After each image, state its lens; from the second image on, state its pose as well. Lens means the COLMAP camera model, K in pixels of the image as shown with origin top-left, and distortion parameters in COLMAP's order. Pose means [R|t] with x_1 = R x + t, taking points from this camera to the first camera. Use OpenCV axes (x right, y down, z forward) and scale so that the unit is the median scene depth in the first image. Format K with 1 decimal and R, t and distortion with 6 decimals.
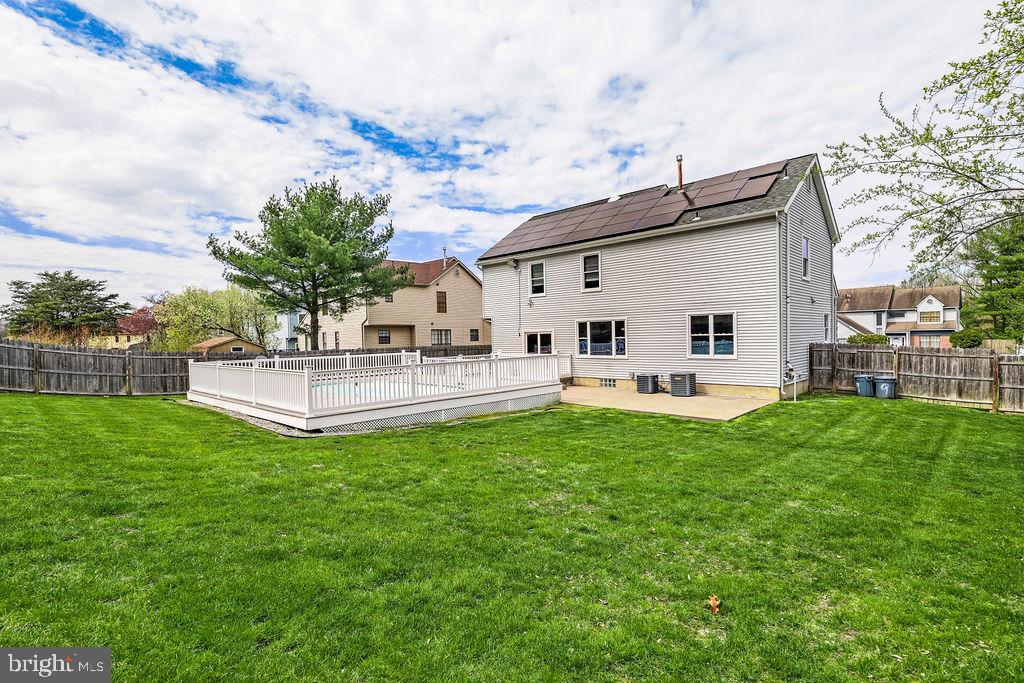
lens RADIAL K [[488.8, 0, 511.5], [0, 488.8, 342.9], [0, 0, 1]] dist [0.008799, -0.001093]
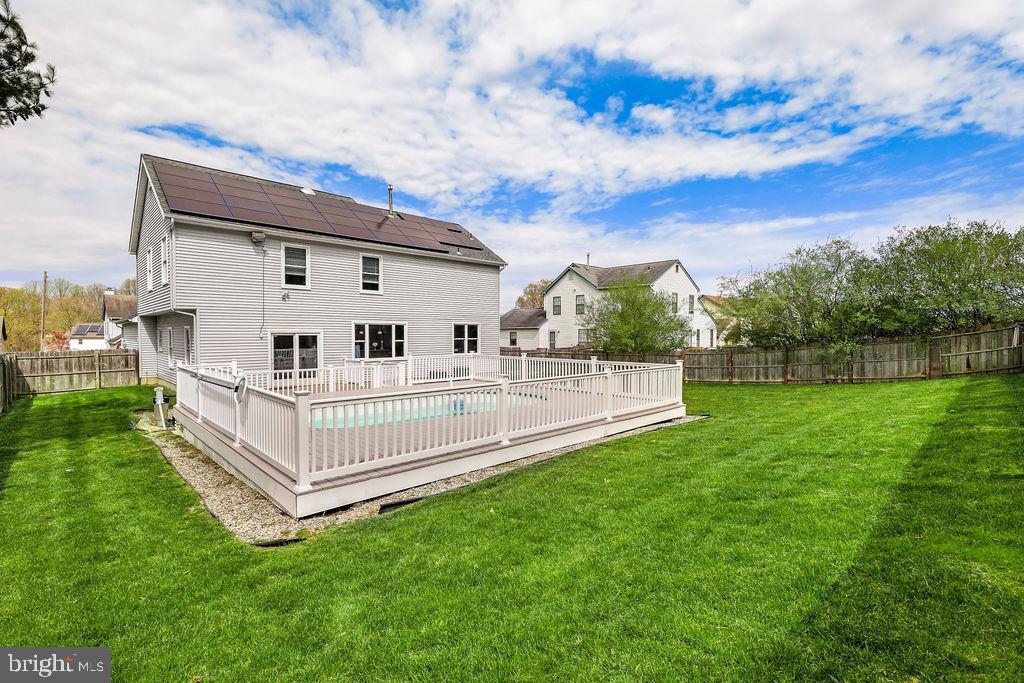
lens RADIAL K [[469.0, 0, 511.4], [0, 469.0, 339.4], [0, 0, 1]] dist [0.000537, 0.001563]
pose [[0.033689, -0.001033, 0.999432, -0.779647], [-0.001582, 0.999998, 0.001087, -0.014236], [-0.999431, -0.001617, 0.033687, 0.686103]]
